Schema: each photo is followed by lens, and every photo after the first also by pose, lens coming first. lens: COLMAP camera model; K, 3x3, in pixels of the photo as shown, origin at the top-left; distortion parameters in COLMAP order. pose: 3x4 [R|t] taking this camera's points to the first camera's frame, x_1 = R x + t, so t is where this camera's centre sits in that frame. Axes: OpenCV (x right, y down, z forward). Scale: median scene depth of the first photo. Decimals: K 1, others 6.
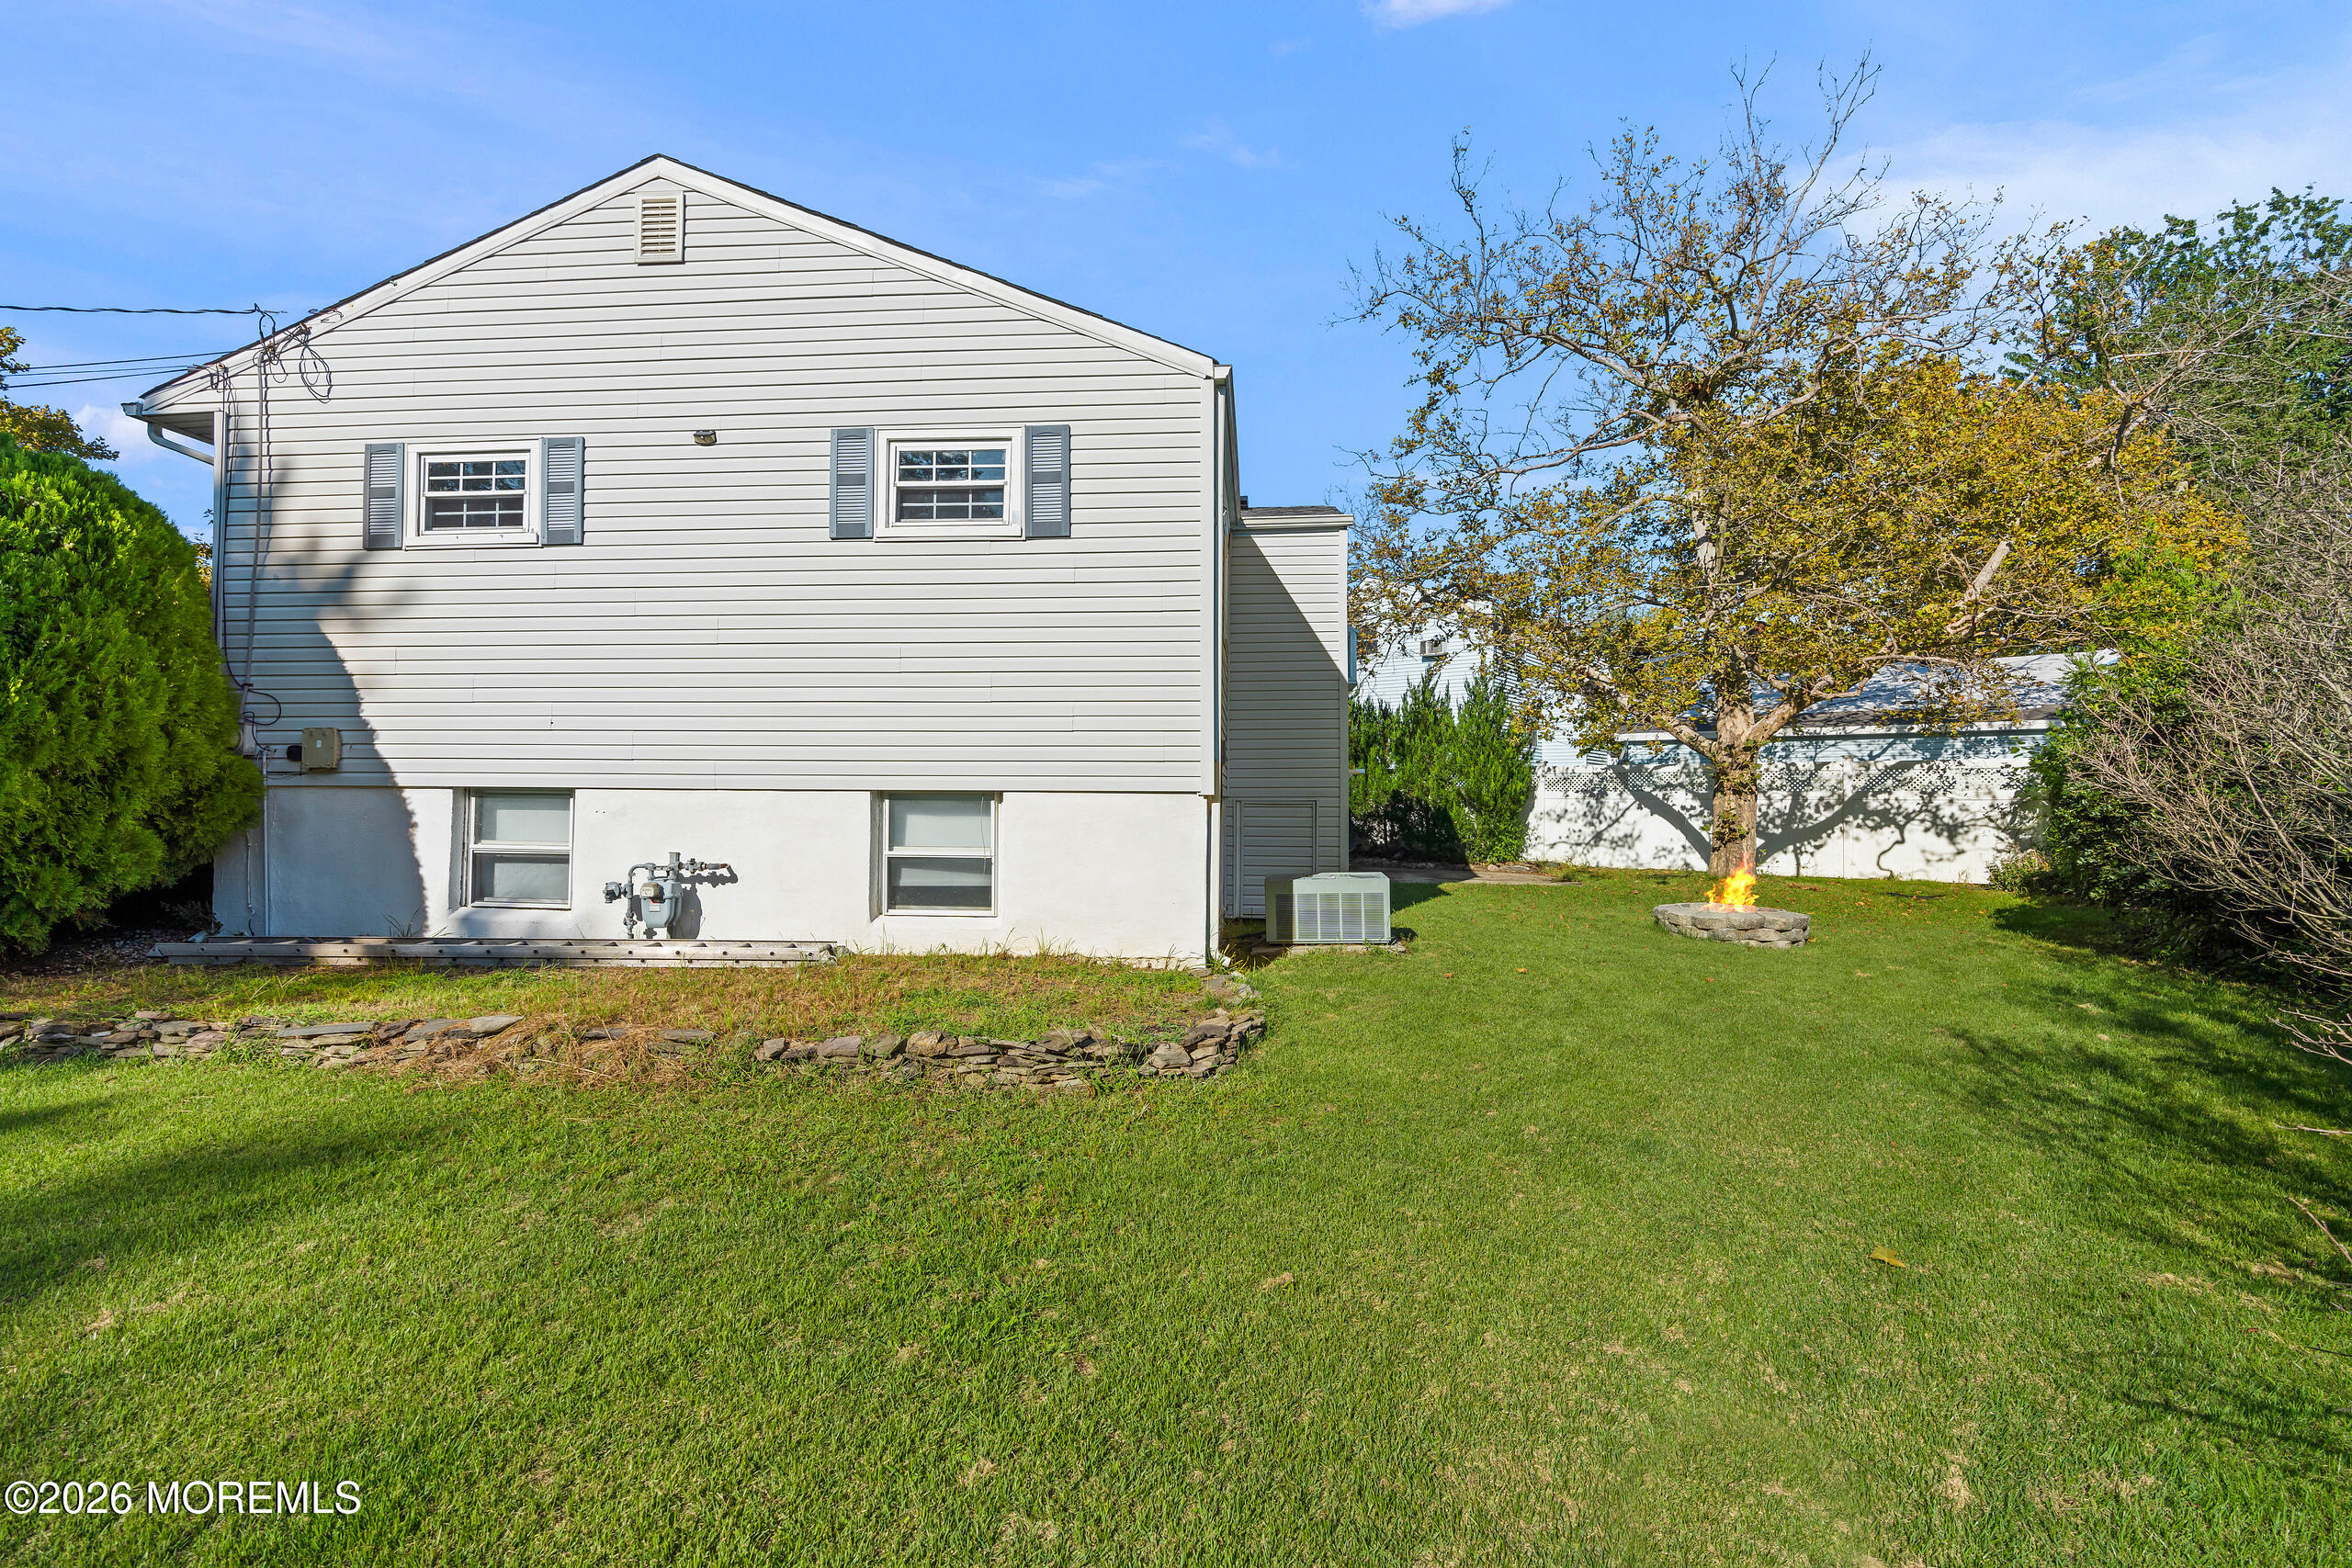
lens RADIAL K [[1079.5, 0, 1163.9], [0, 1079.5, 782.0], [0, 0, 1]] dist [-0.010589, -0.000289]
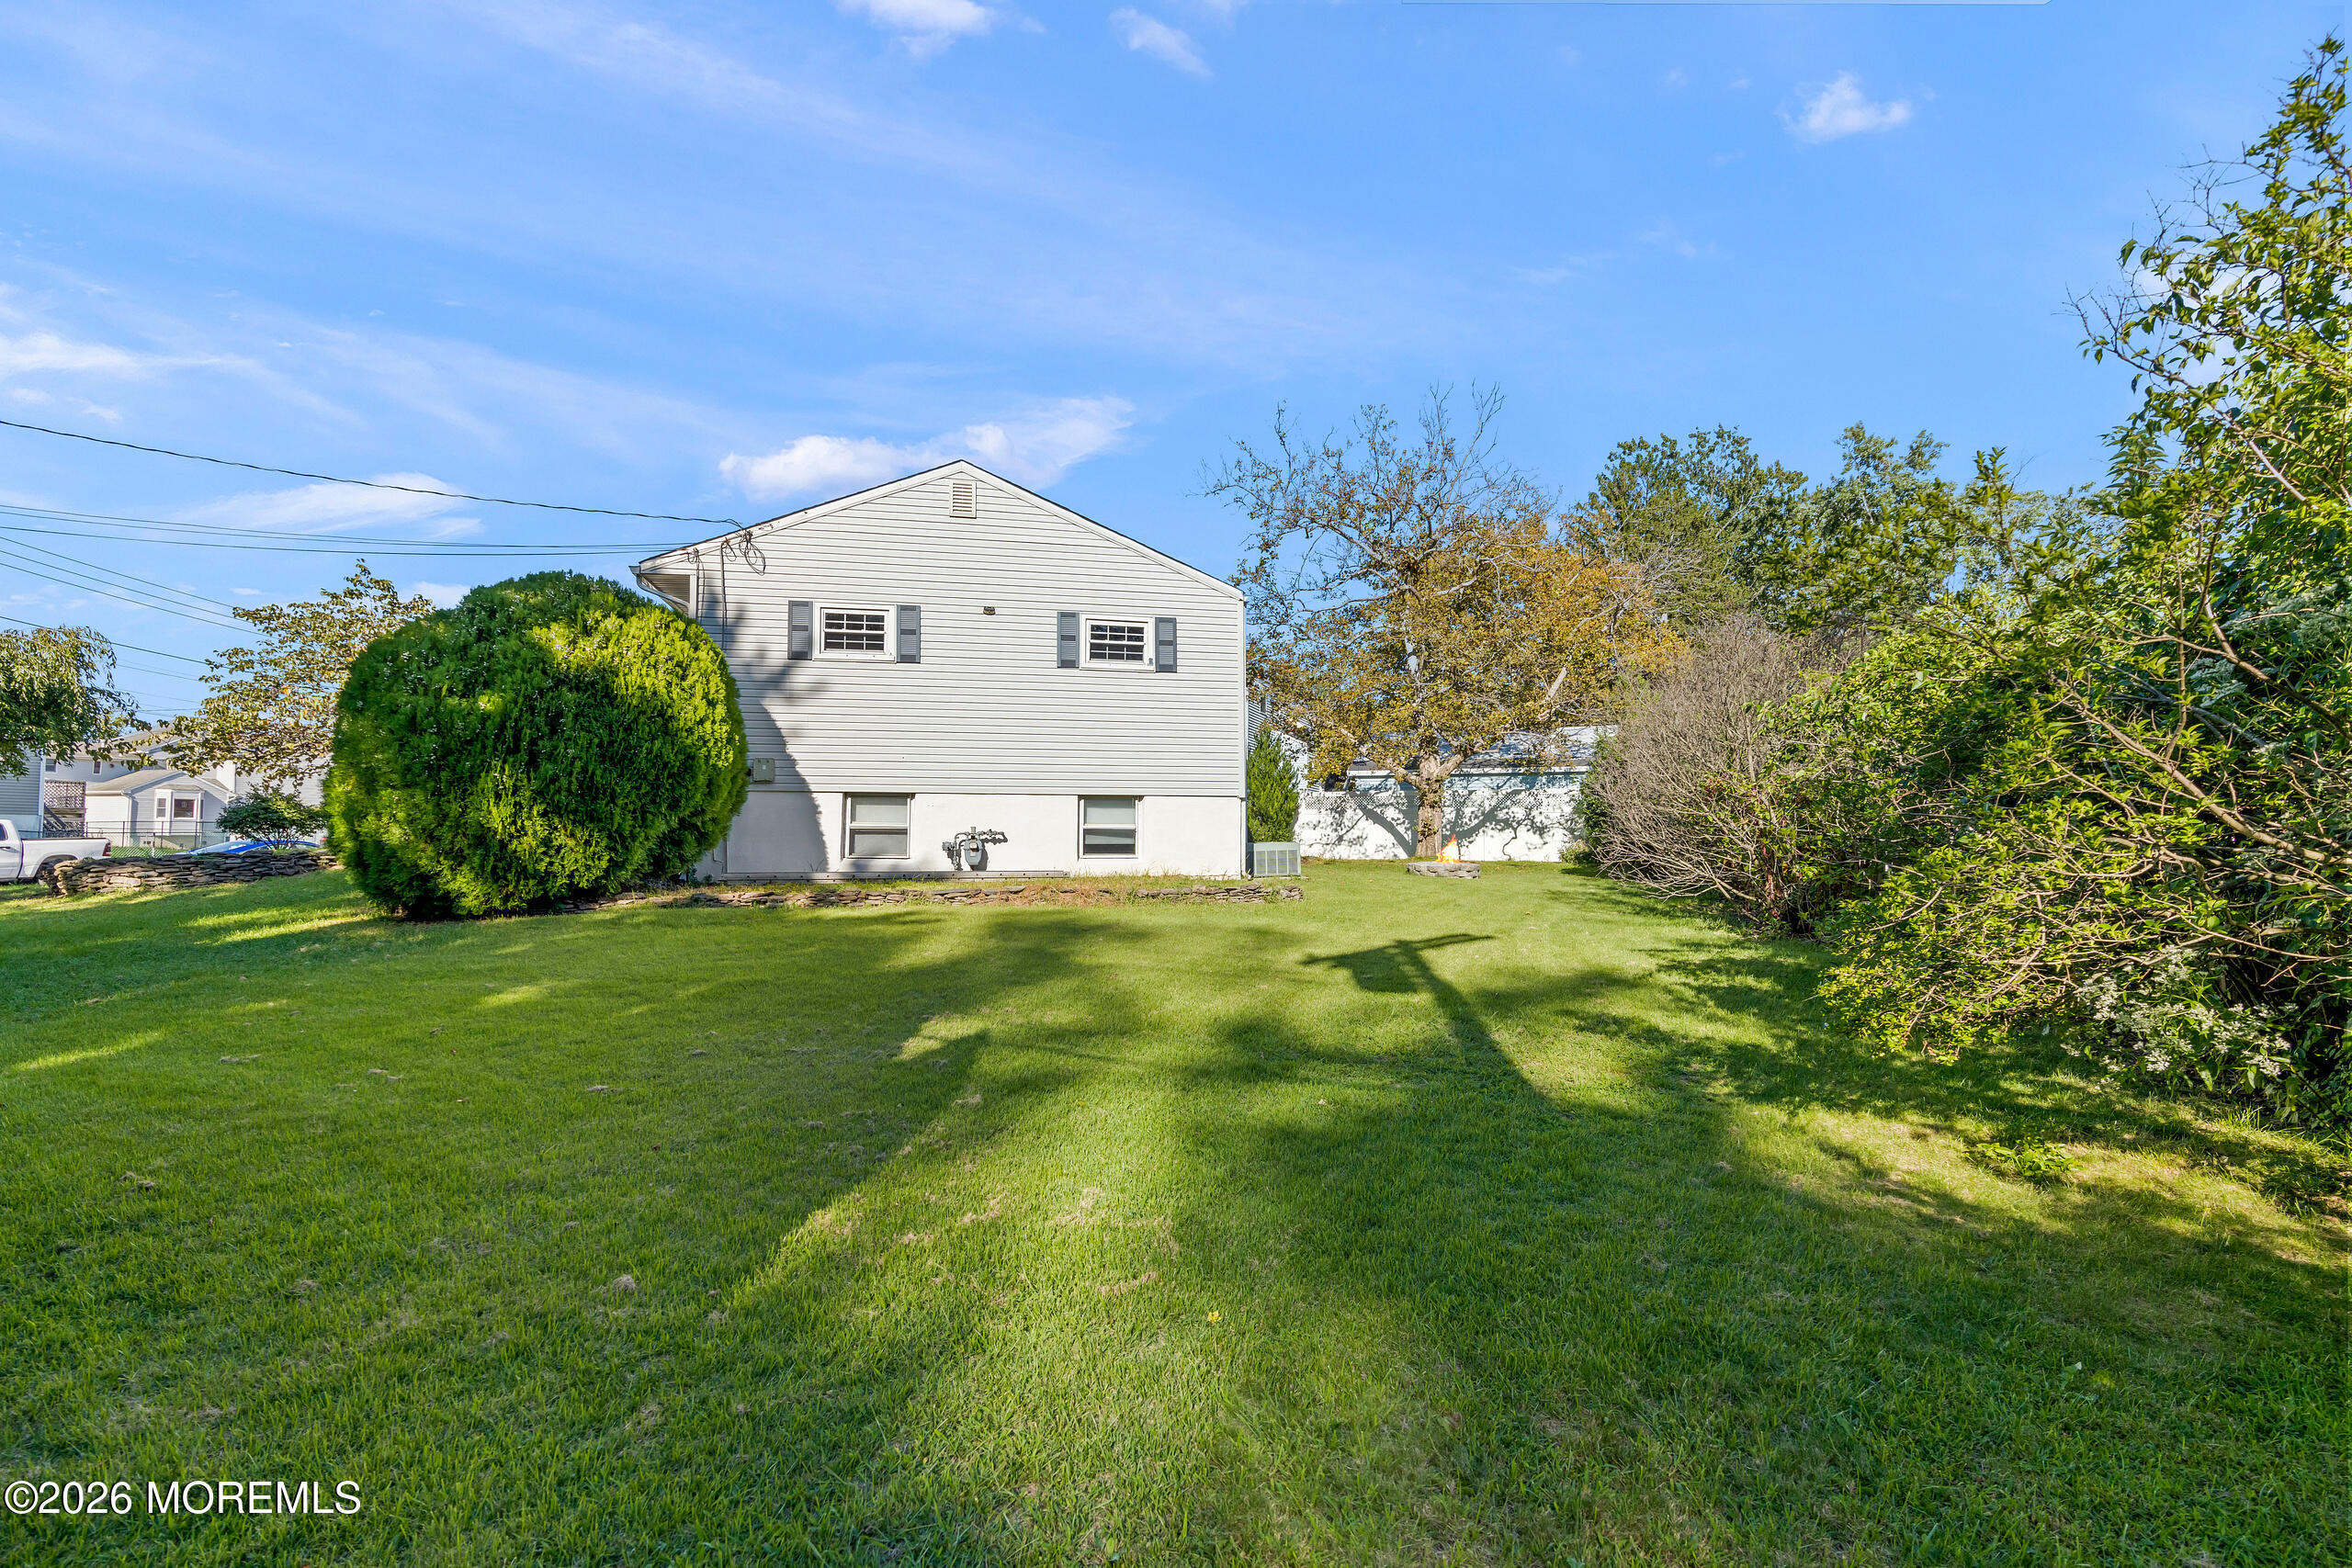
lens RADIAL K [[1079.5, 0, 1184.2], [0, 1079.5, 792.0], [0, 0, 1]] dist [-0.010589, -0.000289]
pose [[0.950776, 0.007065, 0.309799, -0.359943], [-0.000403, 0.999767, -0.021564, 0.023329], [-0.309879, 0.020377, 0.950557, -0.486232]]
